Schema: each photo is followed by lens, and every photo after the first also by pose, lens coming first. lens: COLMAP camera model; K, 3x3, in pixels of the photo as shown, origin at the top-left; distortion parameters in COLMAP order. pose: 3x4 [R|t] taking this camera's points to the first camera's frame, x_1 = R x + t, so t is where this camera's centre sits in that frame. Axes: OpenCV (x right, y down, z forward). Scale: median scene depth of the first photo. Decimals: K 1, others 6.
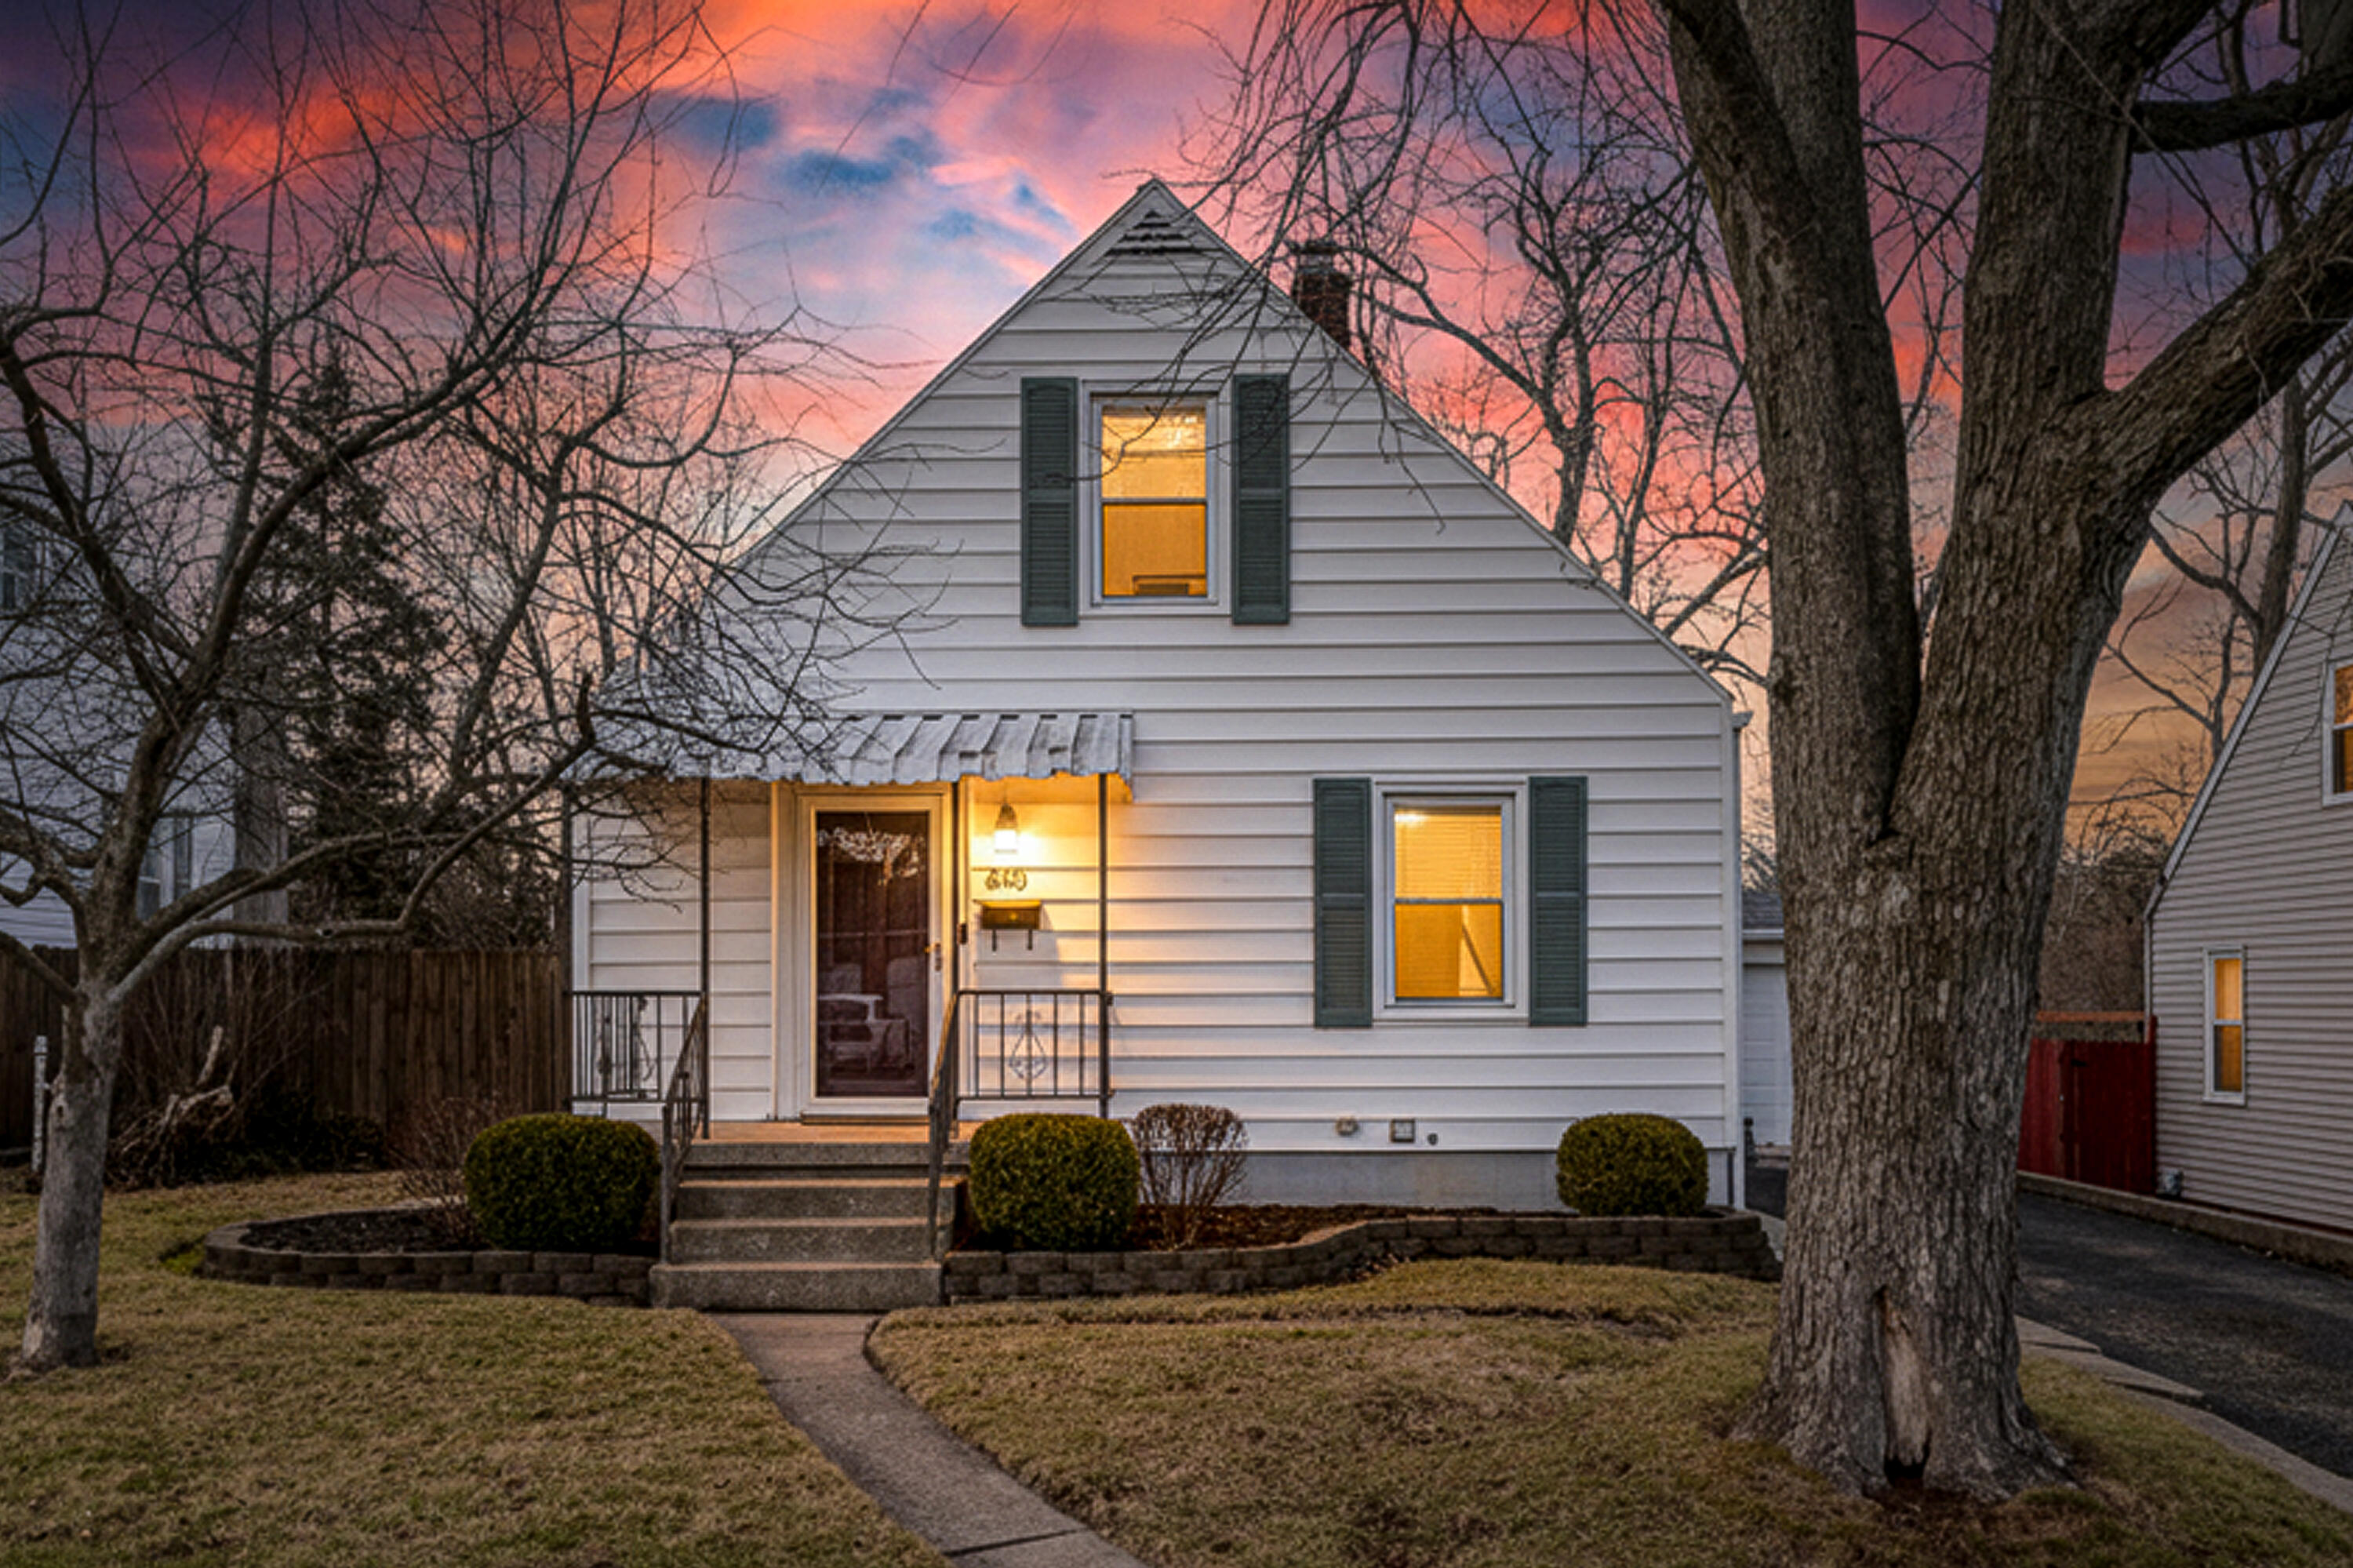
lens RADIAL K [[2182.4, 0, 1126.6], [0, 2182.4, 981.9], [0, 0, 1]] dist [-0.007420, 0.000000]
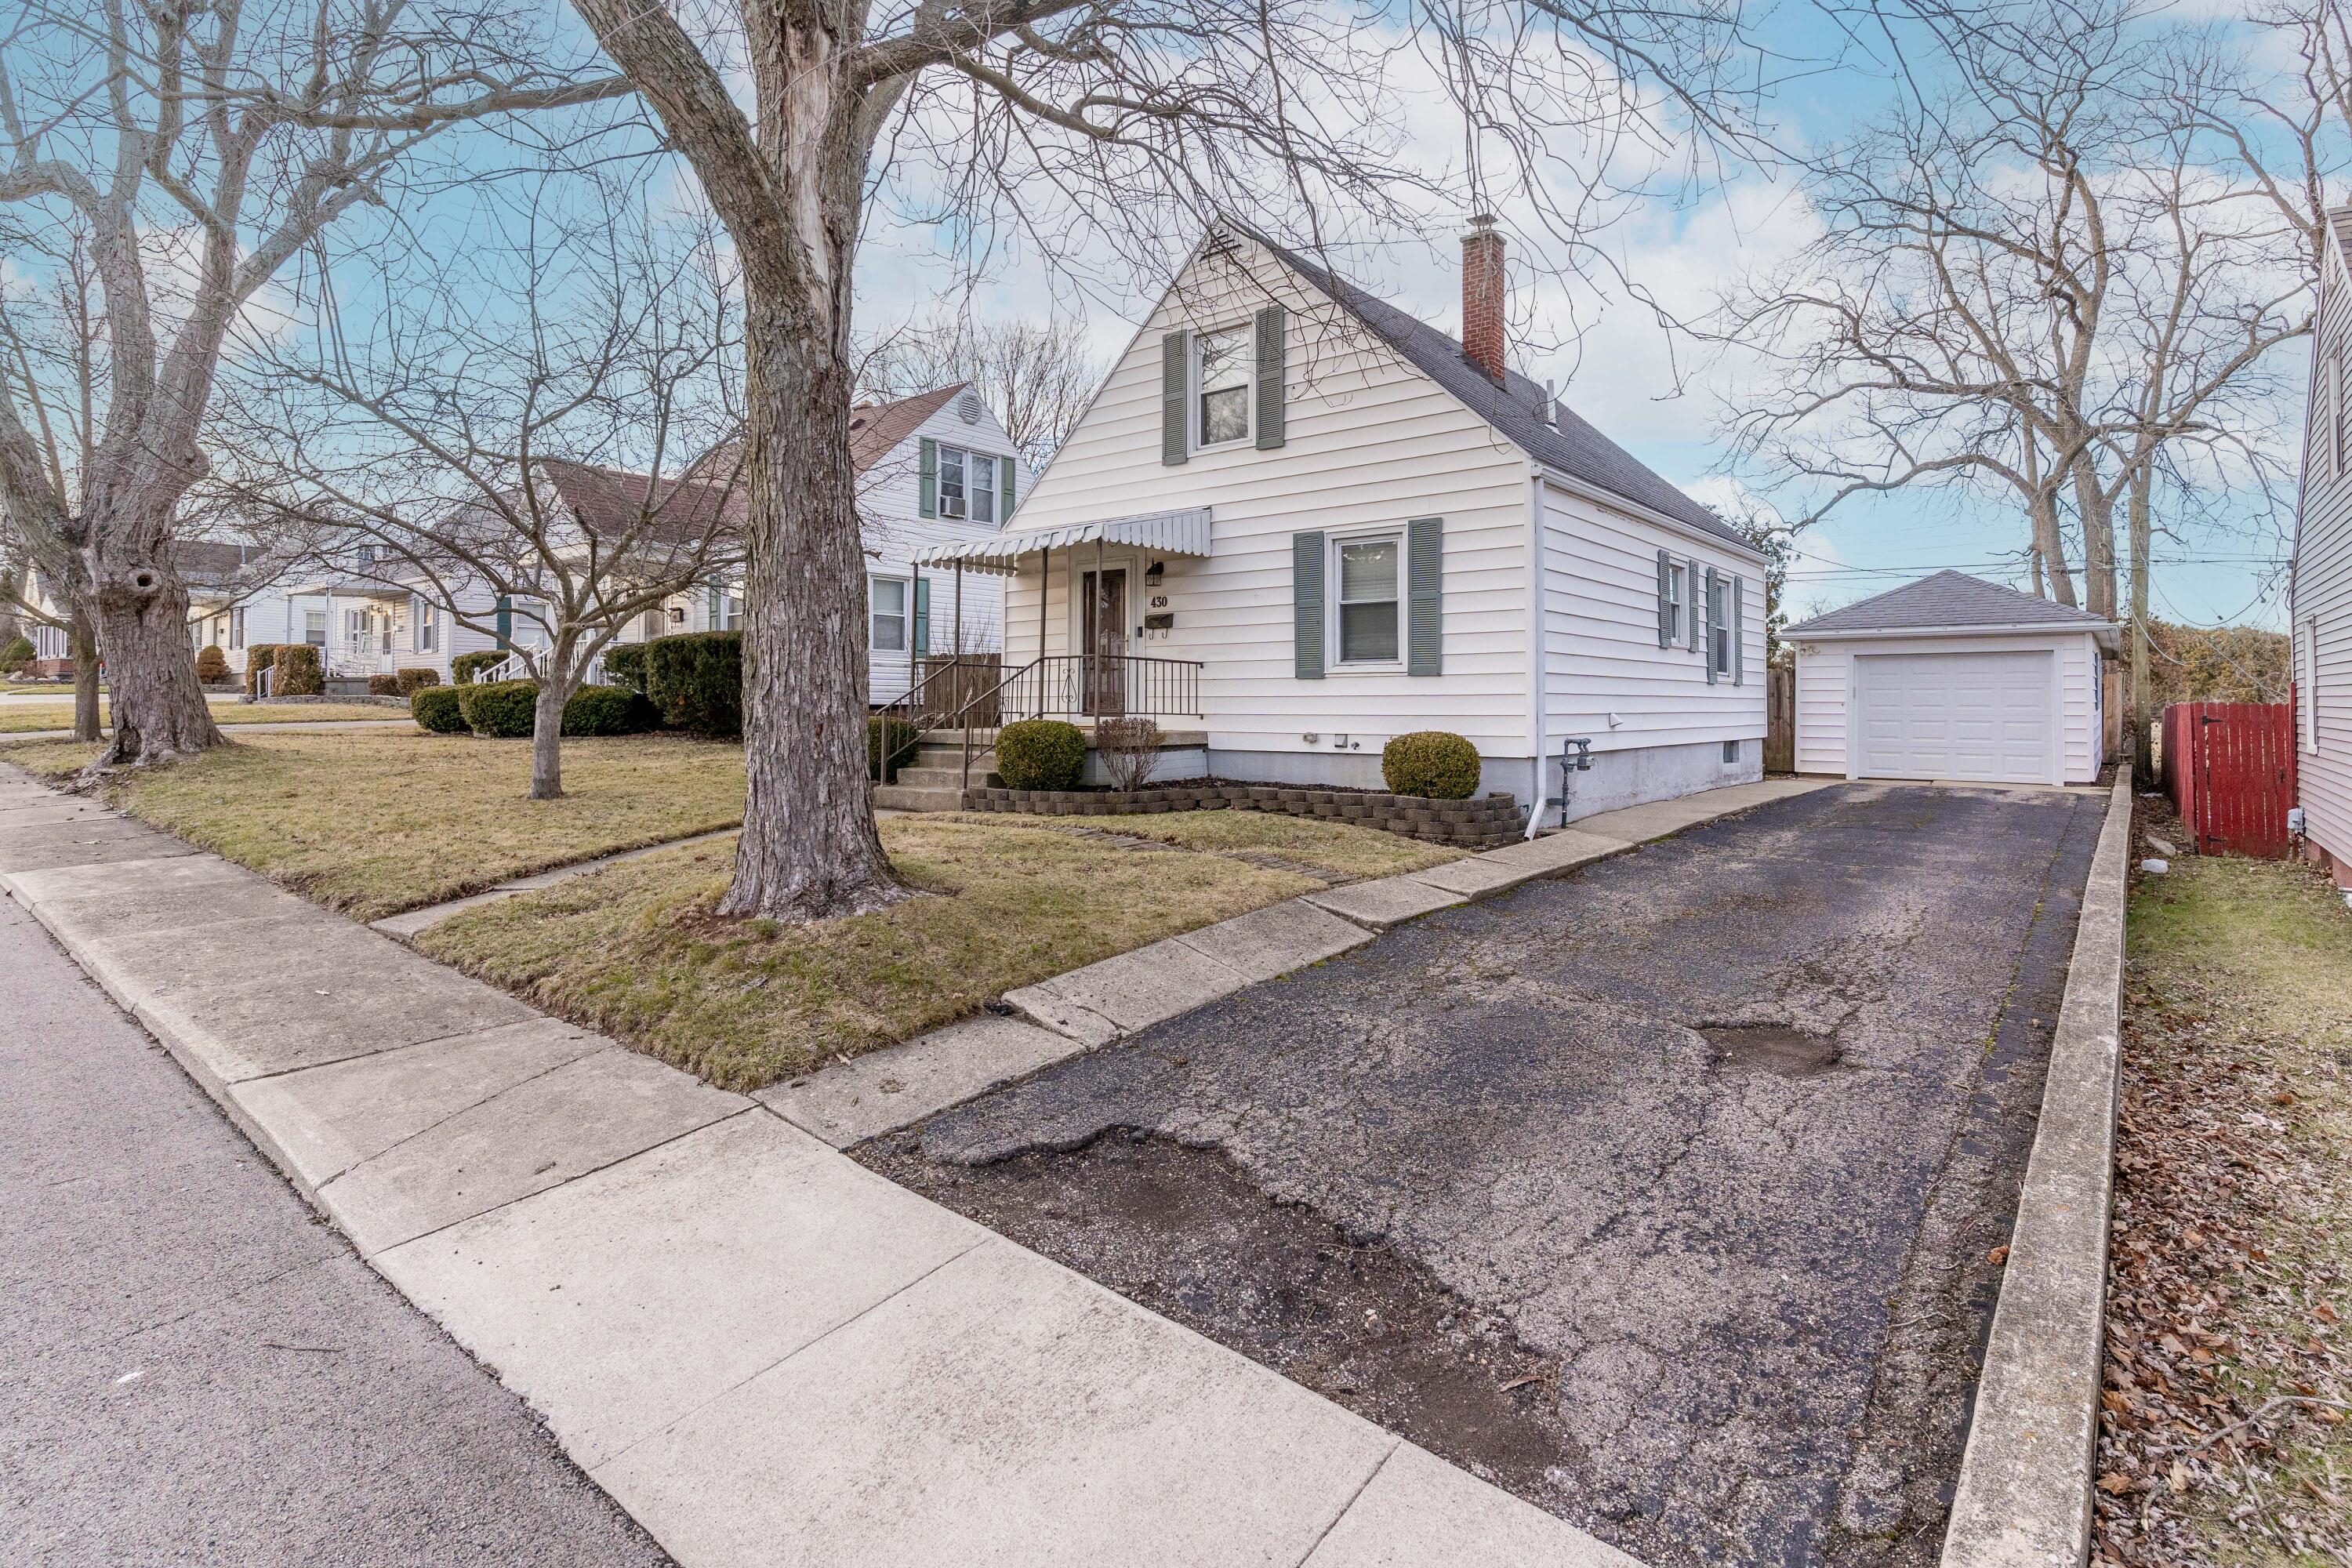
lens RADIAL K [[1143.5, 0, 1135.5], [0, 1143.5, 666.3], [0, 0, 1]] dist [-0.000477, 0.000208]
pose [[0.775271, -0.014300, -0.631467, 0.610766], [0.002561, 0.999807, -0.019497, 0.030903], [0.631623, 0.013498, 0.775158, 0.247477]]
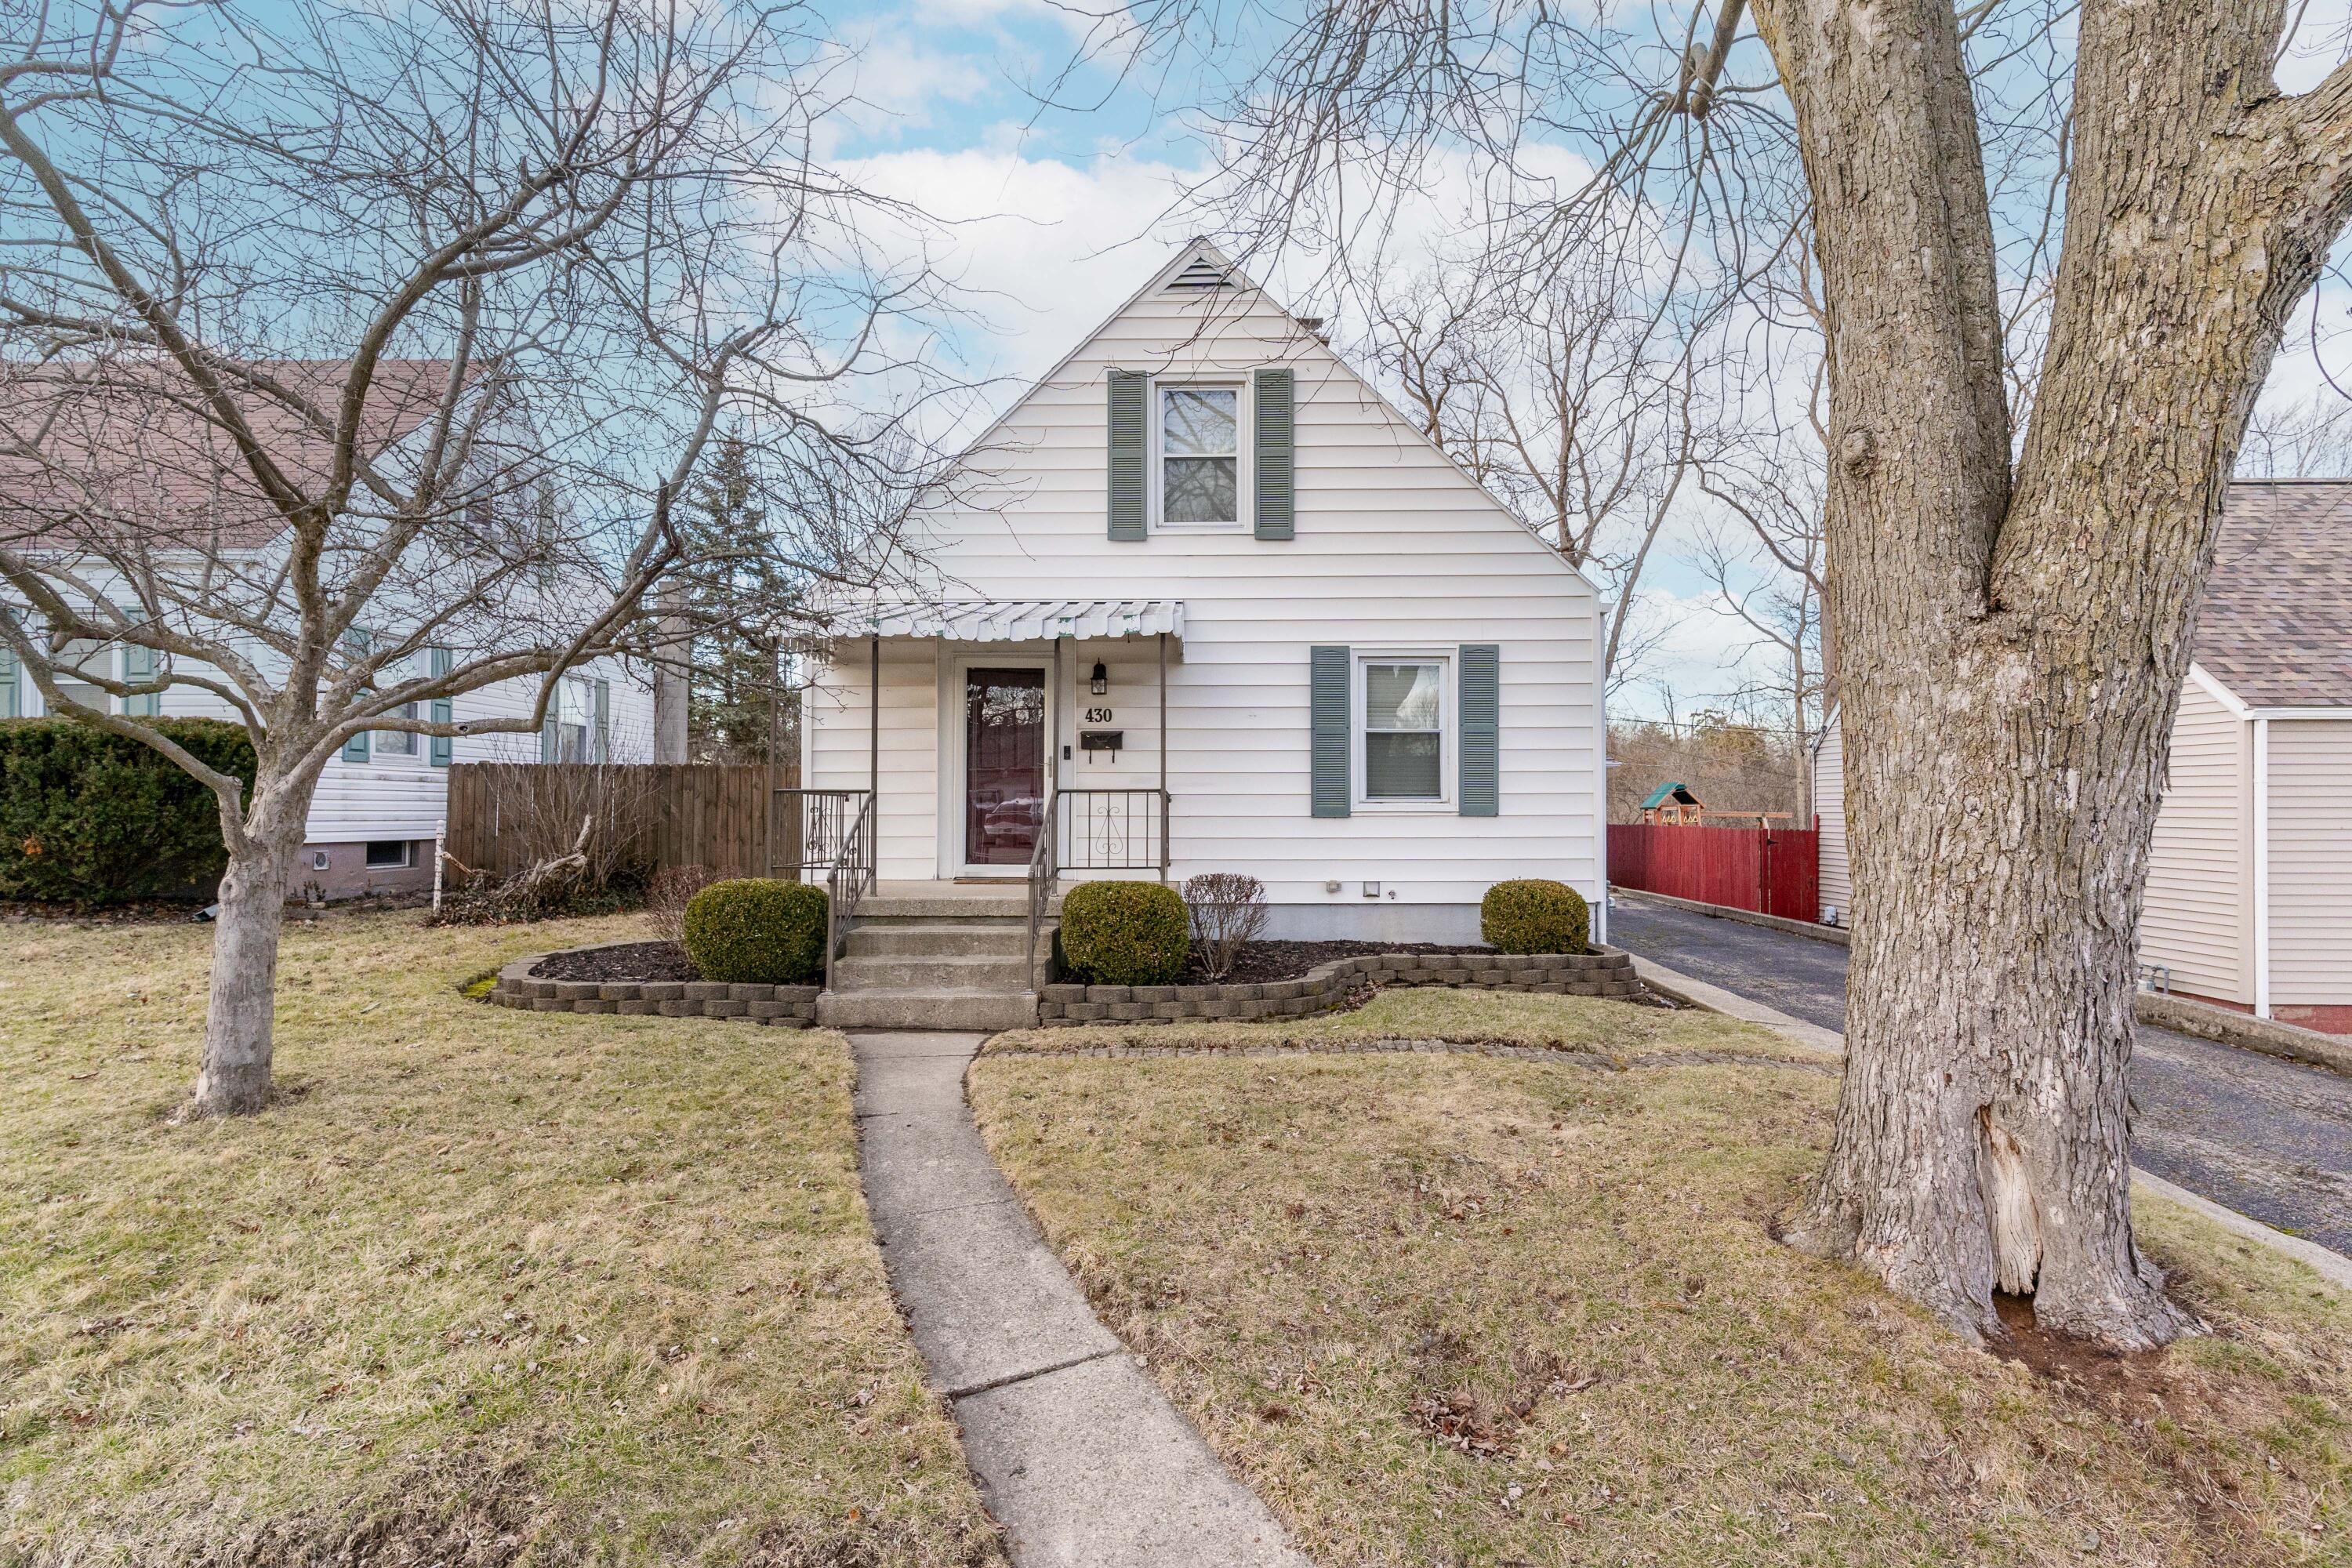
lens RADIAL K [[1143.5, 0, 1174.9], [0, 1143.5, 788.8], [0, 0, 1]] dist [-0.000477, 0.000208]
pose [[0.999947, 0.003897, -0.009531, 0.003905], [-0.003936, 0.999984, -0.004120, 0.005719], [0.009515, 0.004157, 0.999946, 0.263853]]
